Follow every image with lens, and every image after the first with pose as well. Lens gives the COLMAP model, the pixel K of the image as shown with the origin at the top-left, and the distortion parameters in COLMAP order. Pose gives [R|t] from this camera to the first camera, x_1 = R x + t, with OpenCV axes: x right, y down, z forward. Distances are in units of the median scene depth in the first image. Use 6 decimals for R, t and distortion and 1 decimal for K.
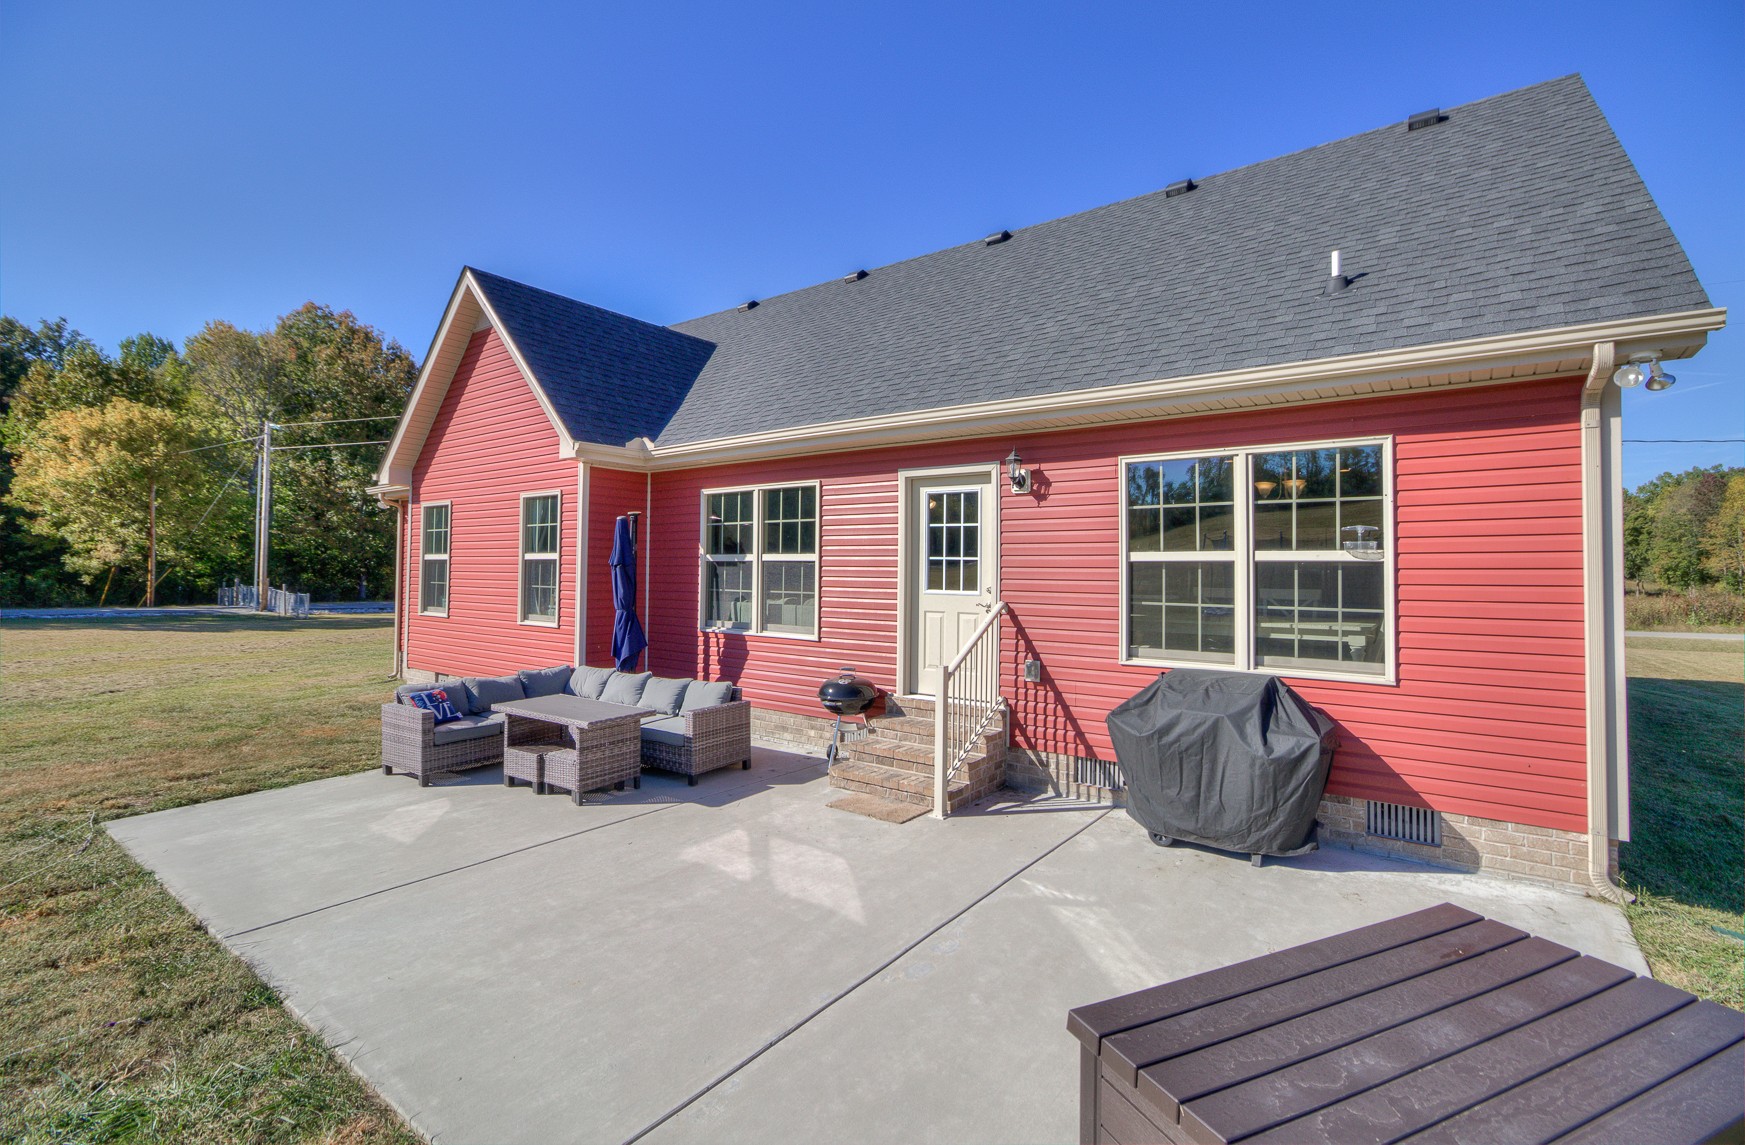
lens RADIAL K [[786.1, 0, 875.3], [0, 786.1, 548.2], [0, 0, 1]] dist [-0.012320, 0.000744]
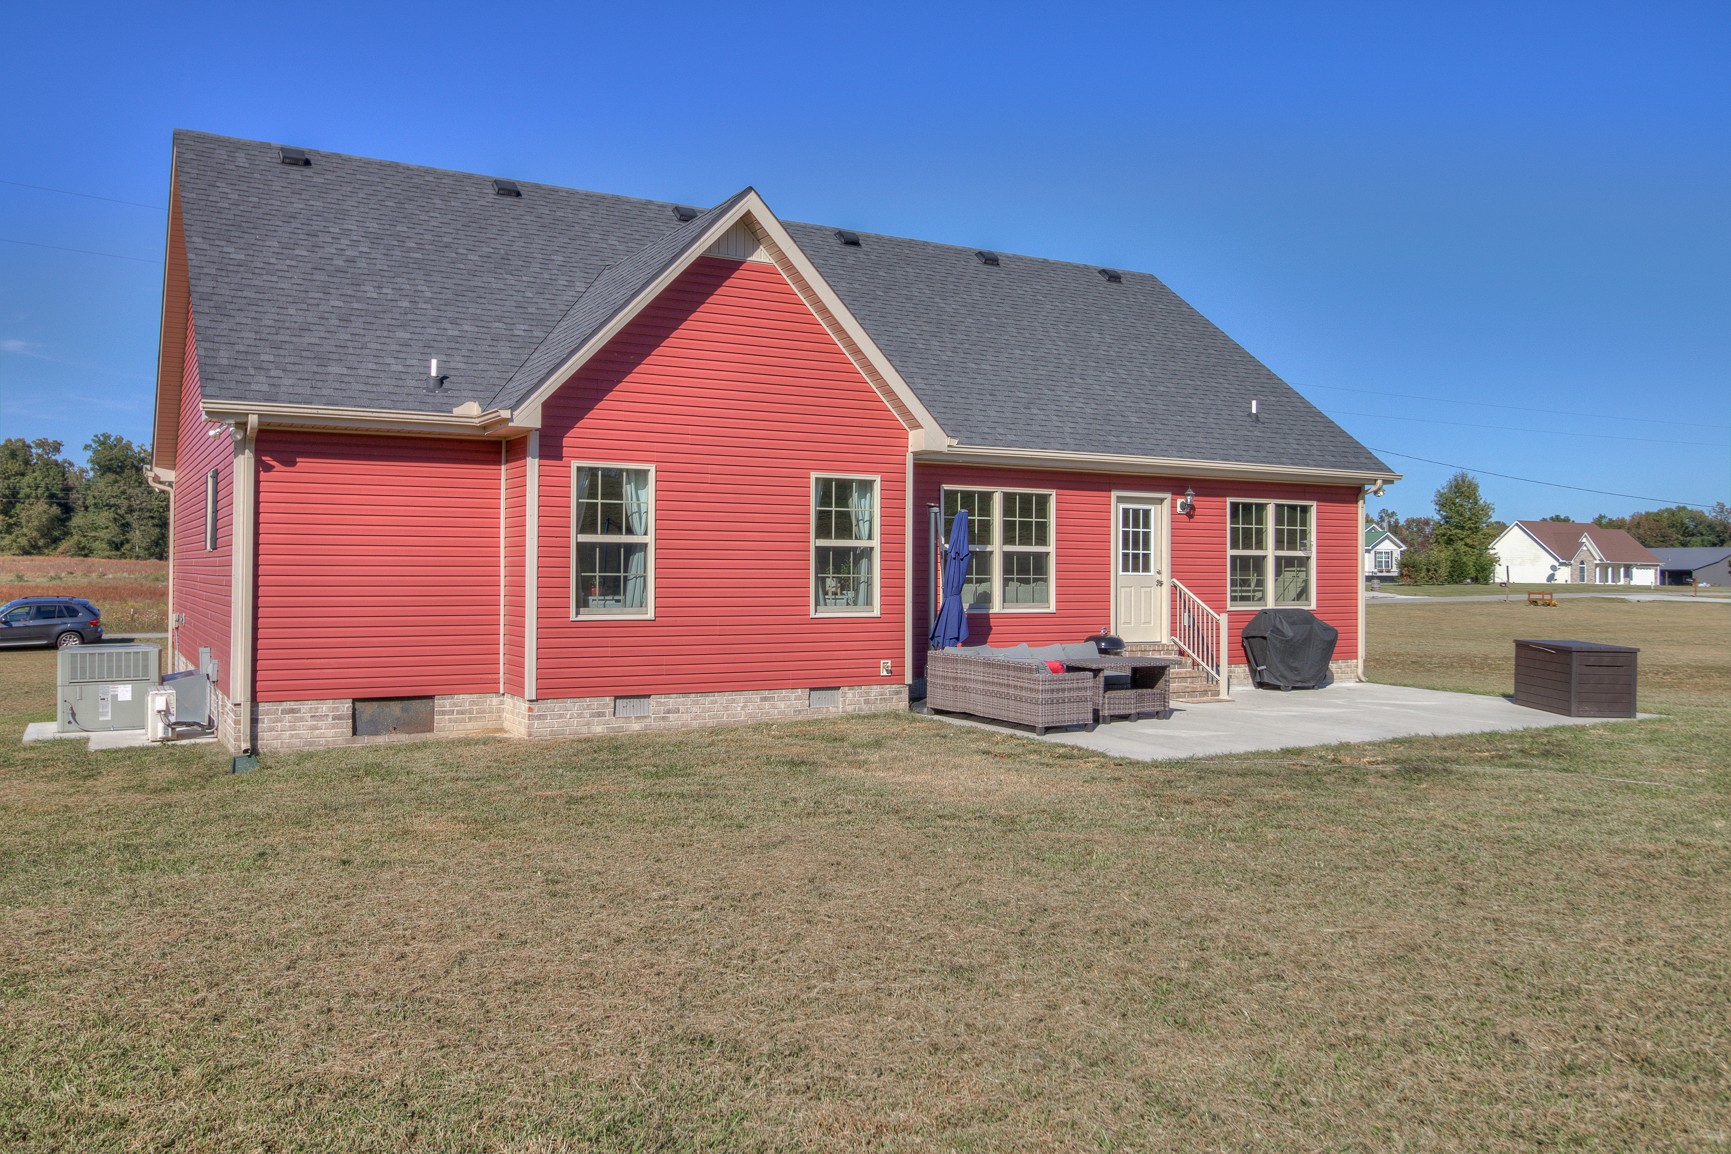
lens RADIAL K [[1353.0, 0, 866.1], [0, 1353.0, 562.5], [0, 0, 1]] dist [0.001506, 0.000533]
pose [[0.402030, 0.004129, 0.915617, -2.531829], [-0.024752, 0.999673, 0.006359, 0.030757], [-0.915292, -0.025220, 0.402001, 0.427802]]
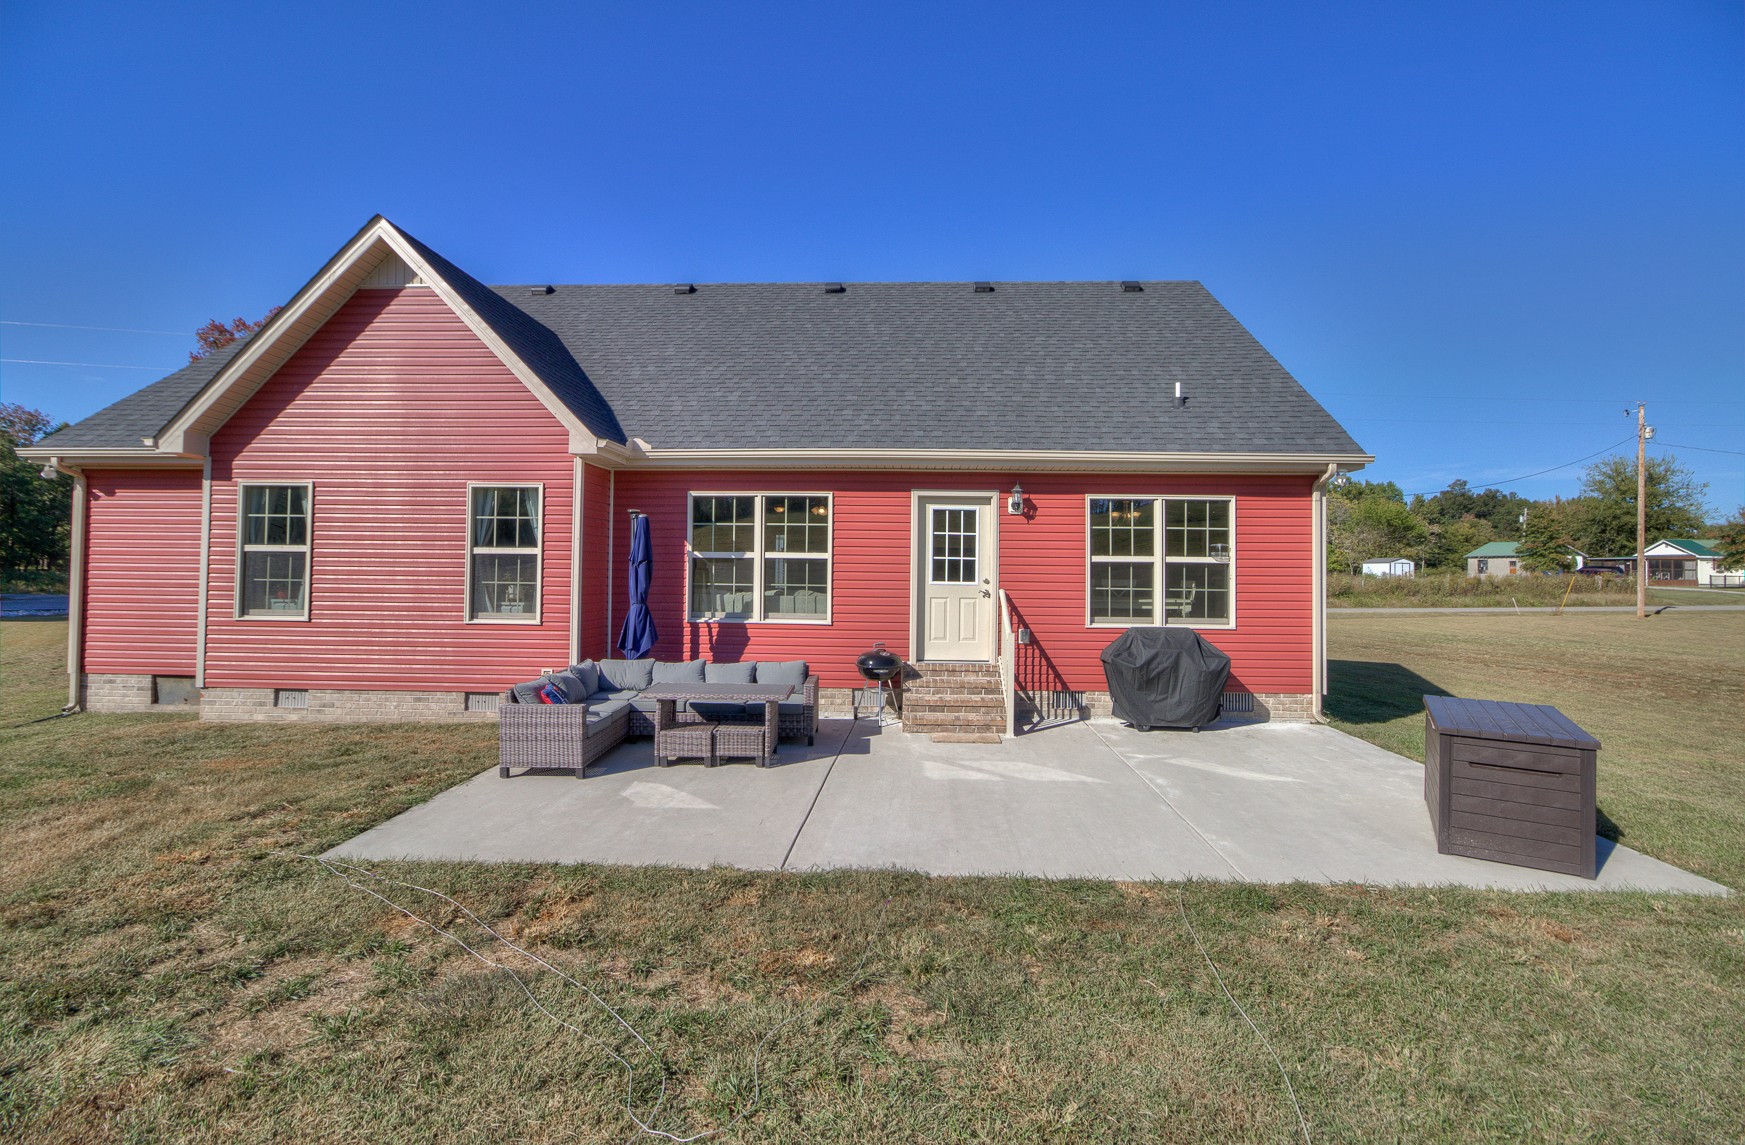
lens RADIAL K [[792.8, 0, 870.0], [0, 792.8, 544.7], [0, 0, 1]] dist [-0.049380, 0.037706]
pose [[0.827860, 0.020523, 0.560559, -0.793133], [-0.019504, 0.999779, -0.007798, 0.003143], [-0.560596, -0.004477, 0.828078, -0.048951]]
